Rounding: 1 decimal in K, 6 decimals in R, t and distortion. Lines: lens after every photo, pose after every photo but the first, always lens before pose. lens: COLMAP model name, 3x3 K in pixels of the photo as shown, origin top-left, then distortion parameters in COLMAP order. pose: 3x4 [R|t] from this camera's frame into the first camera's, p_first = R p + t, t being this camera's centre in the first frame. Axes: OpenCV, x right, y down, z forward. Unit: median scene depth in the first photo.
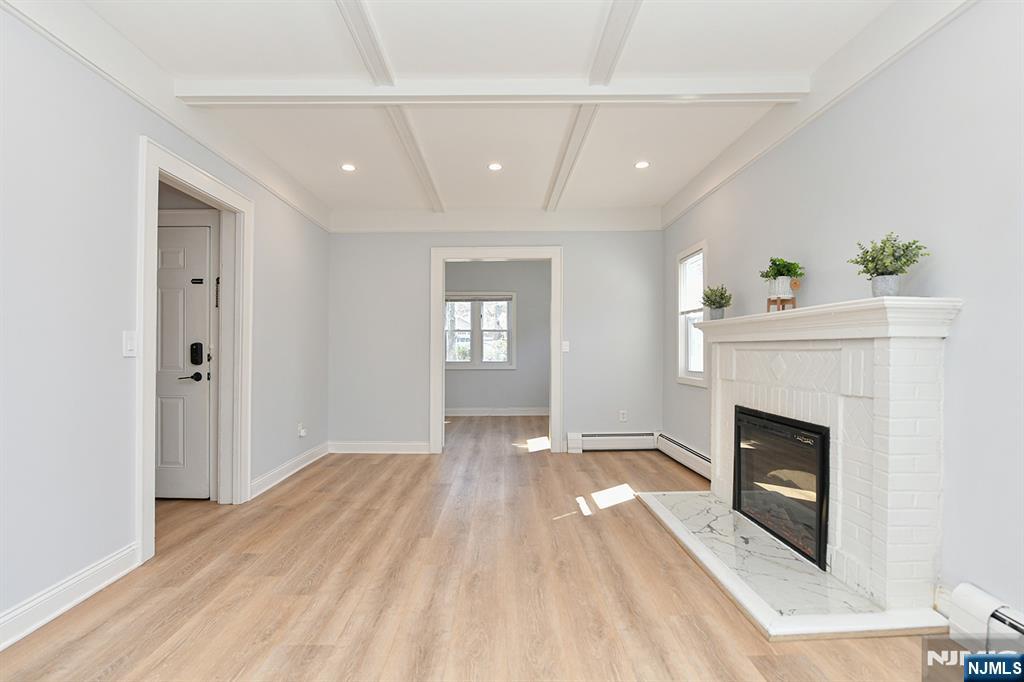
lens RADIAL K [[497.6, 0, 510.5], [0, 497.6, 349.1], [0, 0, 1]] dist [-0.015917, -0.000148]
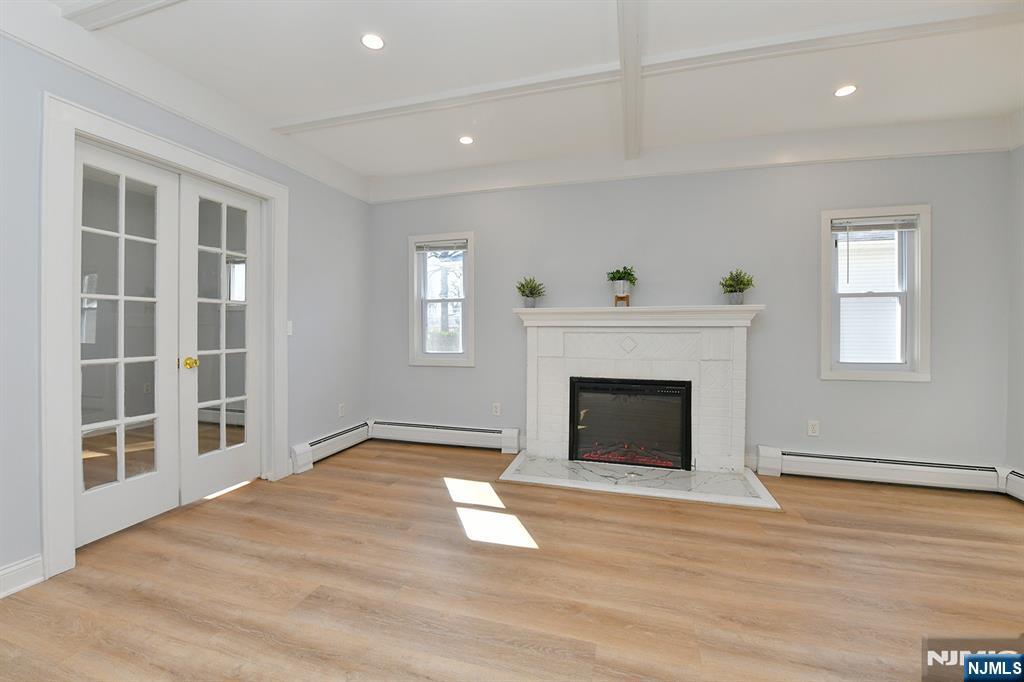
lens RADIAL K [[407.9, 0, 513.3], [0, 407.9, 334.1], [0, 0, 1]] dist [-0.022915, -0.000328]
pose [[0.289334, 0.007015, 0.957203, -0.649769], [-0.005851, 0.999967, -0.005560, 0.013713], [-0.957210, -0.003992, 0.289365, 0.960428]]
